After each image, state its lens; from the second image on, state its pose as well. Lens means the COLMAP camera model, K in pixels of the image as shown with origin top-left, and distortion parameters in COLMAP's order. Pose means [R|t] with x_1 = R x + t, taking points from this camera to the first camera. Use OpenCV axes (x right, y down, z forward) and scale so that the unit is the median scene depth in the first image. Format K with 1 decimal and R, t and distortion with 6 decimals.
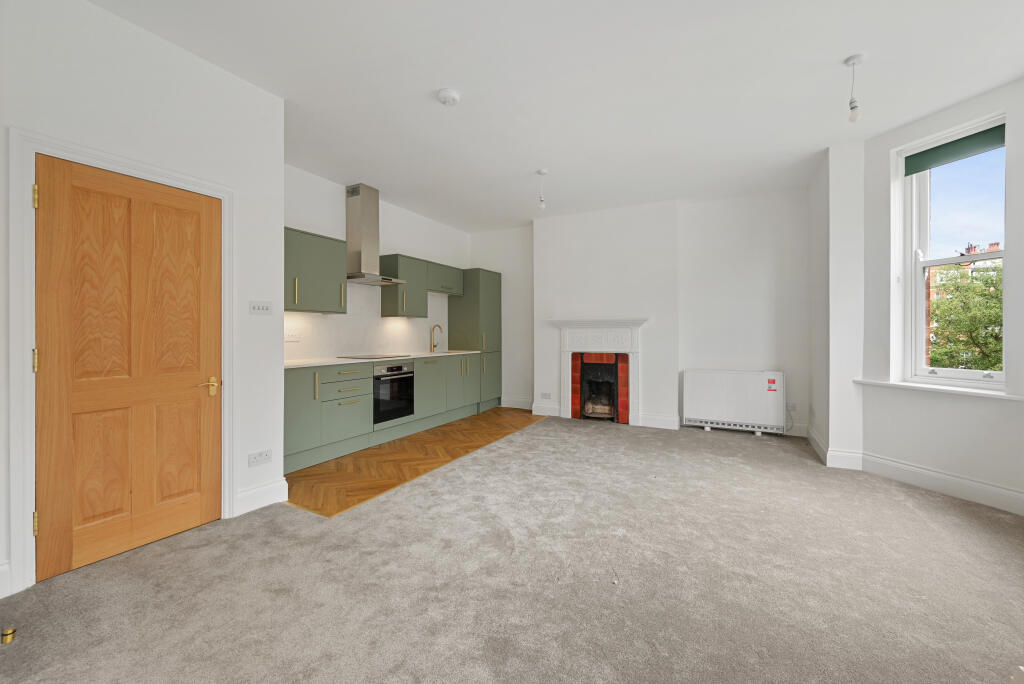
lens RADIAL K [[410.1, 0, 512.8], [0, 410.1, 340.0], [0, 0, 1]] dist [-0.000578, 0.000073]
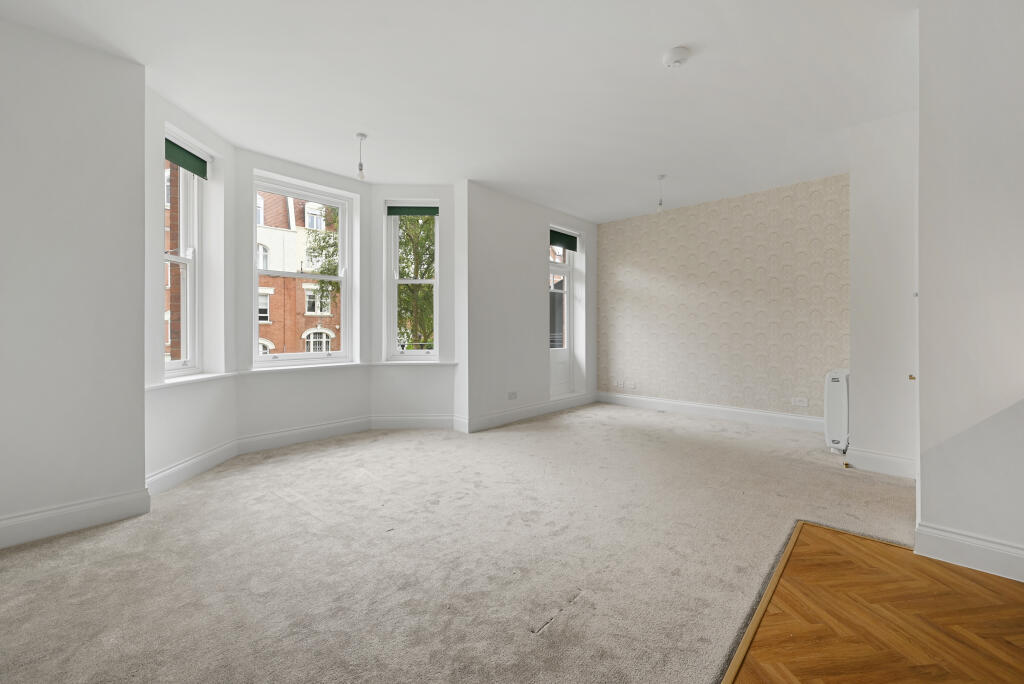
lens RADIAL K [[400.9, 0, 508.0], [0, 400.9, 330.4], [0, 0, 1]] dist [-0.000876, -0.000045]
pose [[-0.965691, -0.001536, 0.259688, -0.027563], [0.003025, 0.999848, 0.017163, -0.013839], [-0.259675, 0.017360, -0.965540, 1.388391]]
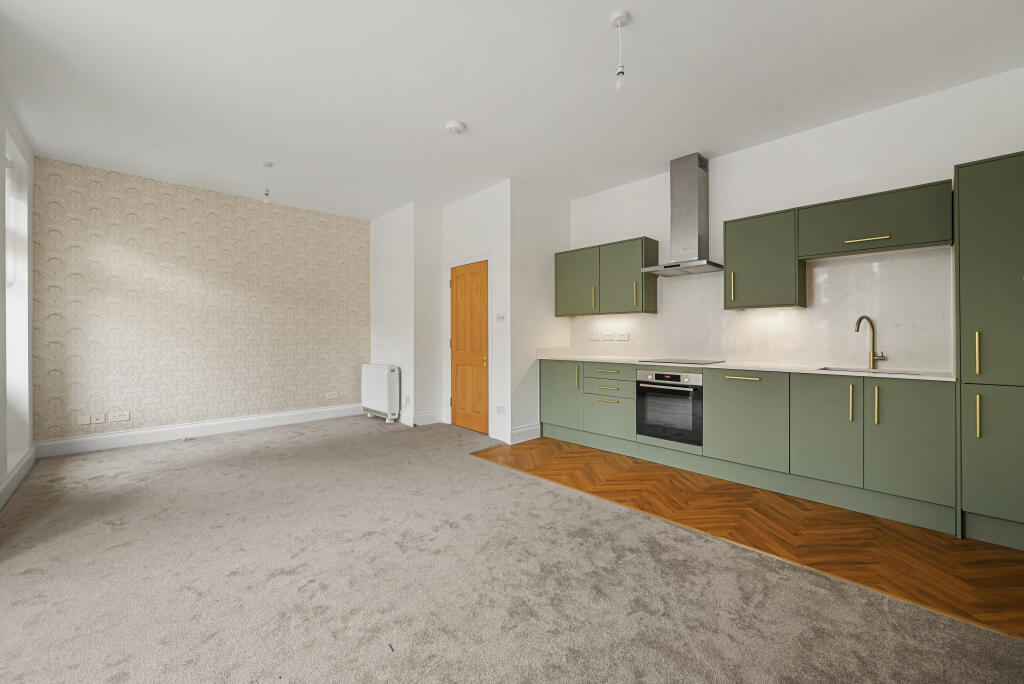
lens RADIAL K [[410.1, 0, 512.8], [0, 410.1, 340.0], [0, 0, 1]] dist [-0.000578, 0.000073]
pose [[-0.313038, 0.012500, -0.949658, 0.640354], [-0.015404, 0.999715, 0.018236, -0.013894], [0.949616, 0.020337, -0.312756, 1.091013]]
